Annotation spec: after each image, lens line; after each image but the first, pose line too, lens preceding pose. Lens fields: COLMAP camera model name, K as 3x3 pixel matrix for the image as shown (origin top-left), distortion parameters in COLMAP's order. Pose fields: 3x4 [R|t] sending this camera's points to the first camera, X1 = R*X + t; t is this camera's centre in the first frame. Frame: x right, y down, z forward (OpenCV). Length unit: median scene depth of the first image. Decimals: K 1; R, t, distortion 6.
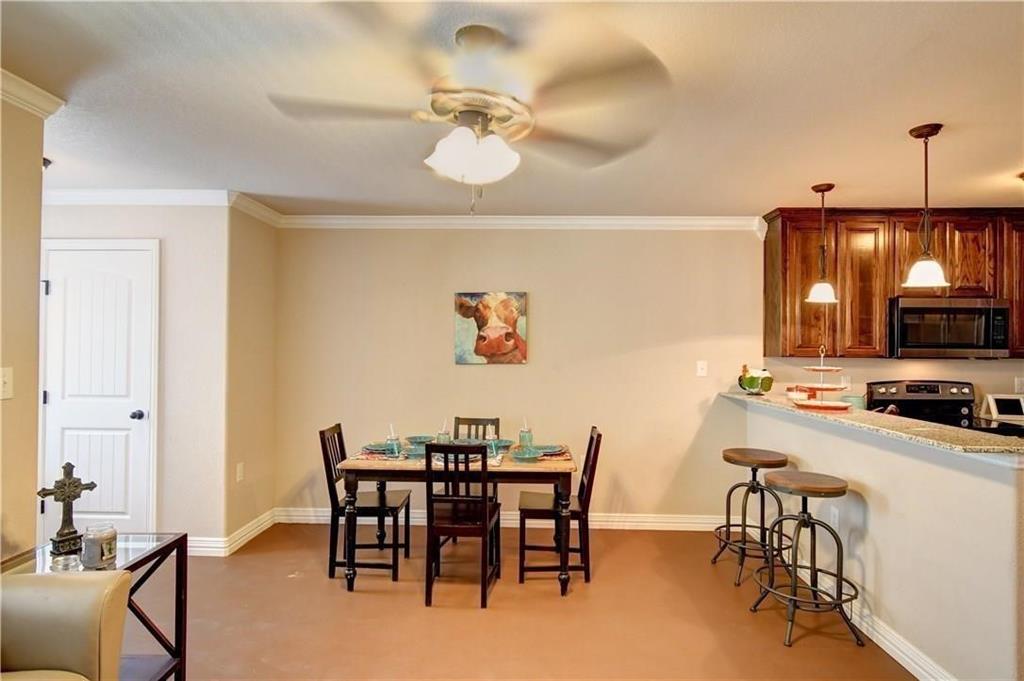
lens RADIAL K [[566.2, 0, 515.8], [0, 566.2, 343.1], [0, 0, 1]] dist [0.004360, -0.003571]
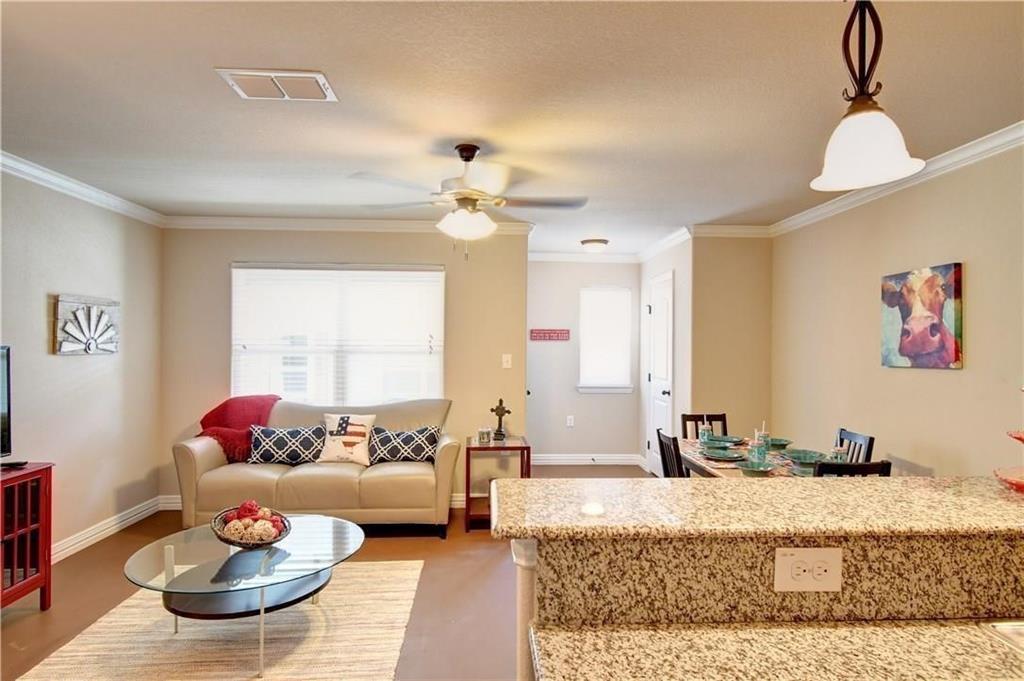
lens RADIAL K [[566.2, 0, 515.8], [0, 566.2, 343.1], [0, 0, 1]] dist [0.004360, -0.003571]
pose [[0.078279, -0.009824, -0.996883, 0.702072], [0.003028, 0.999949, -0.009617, 0.011324], [0.996927, -0.002265, 0.078305, 0.461963]]
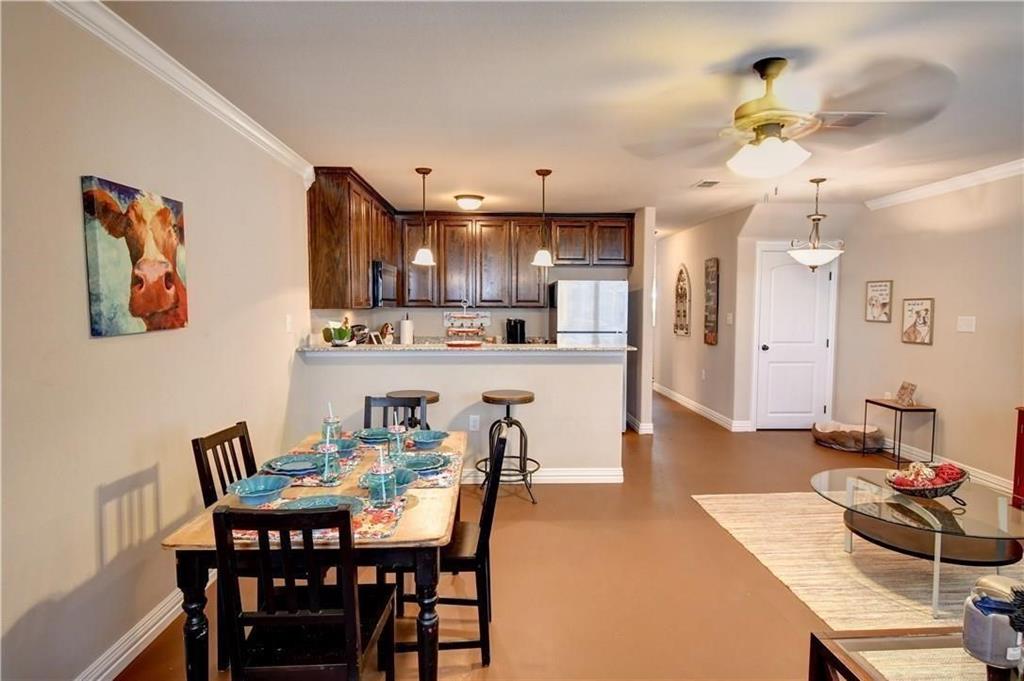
lens RADIAL K [[566.2, 0, 515.8], [0, 566.2, 343.1], [0, 0, 1]] dist [0.004360, -0.003571]
pose [[-0.066269, -0.076894, 0.994834, -0.628803], [-0.013764, 0.997002, 0.076145, 0.002956], [-0.997707, -0.008647, -0.067129, 0.761264]]
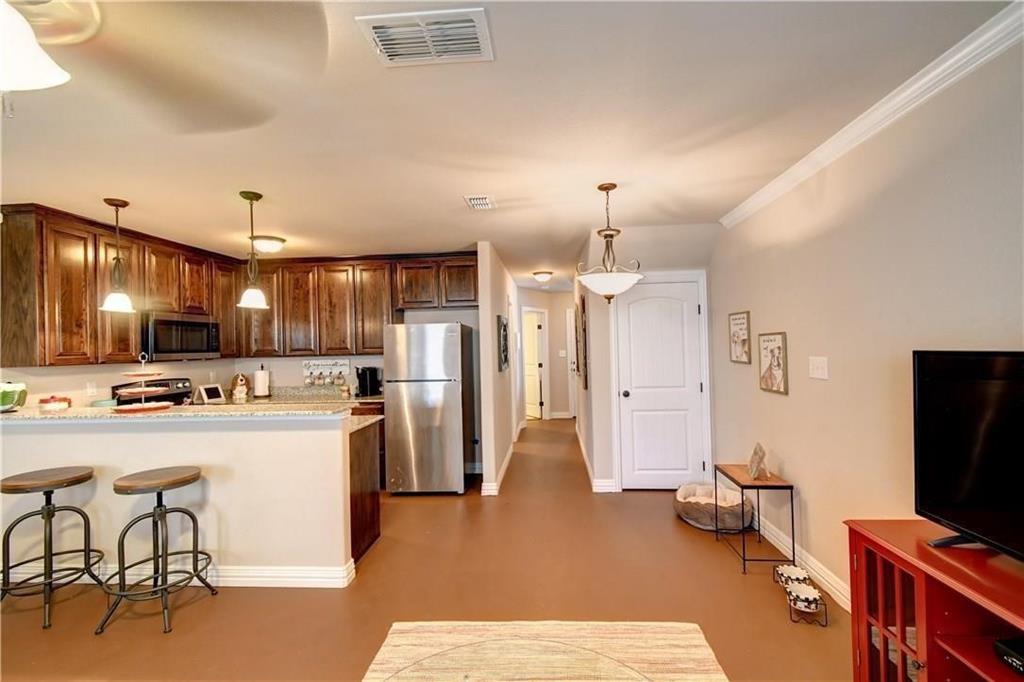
lens RADIAL K [[453.9, 0, 515.7], [0, 453.9, 341.2], [0, 0, 1]] dist [0.001602, 0.000103]
pose [[0.050061, 0.000554, 0.998746, -0.229090], [0.015474, 0.999879, -0.001331, -0.003655], [-0.998626, 0.015522, 0.050046, 0.192131]]
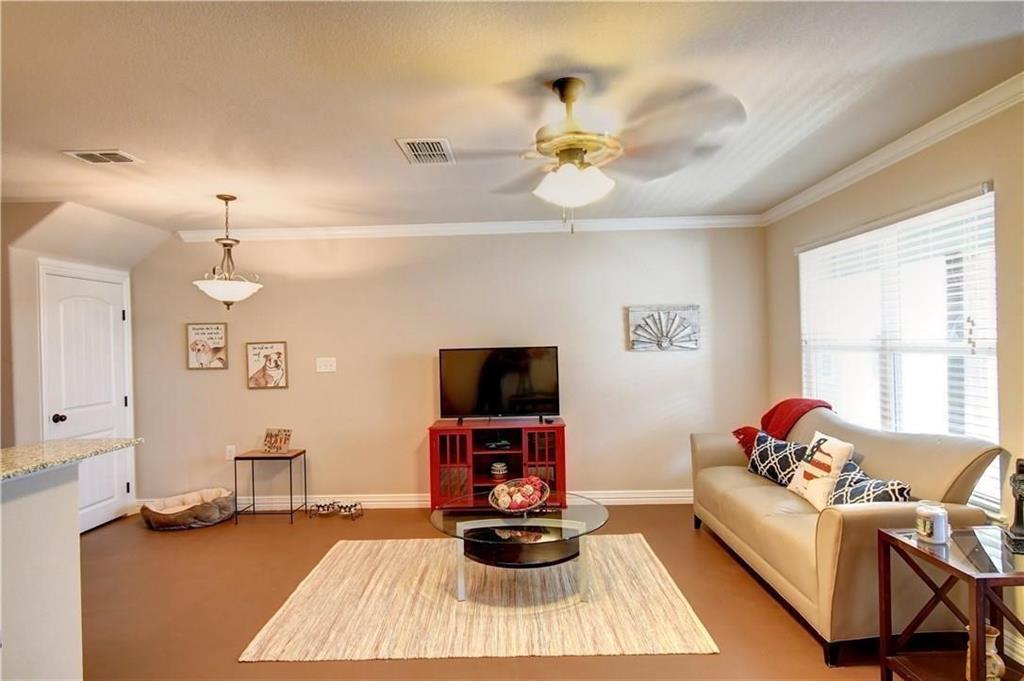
lens RADIAL K [[566.2, 0, 515.8], [0, 566.2, 343.1], [0, 0, 1]] dist [0.004360, -0.003571]
pose [[-0.999887, 0.014525, -0.003863, 0.025042], [0.014553, 0.999868, -0.007182, 0.006706], [0.003758, -0.007237, -0.999967, 1.009017]]
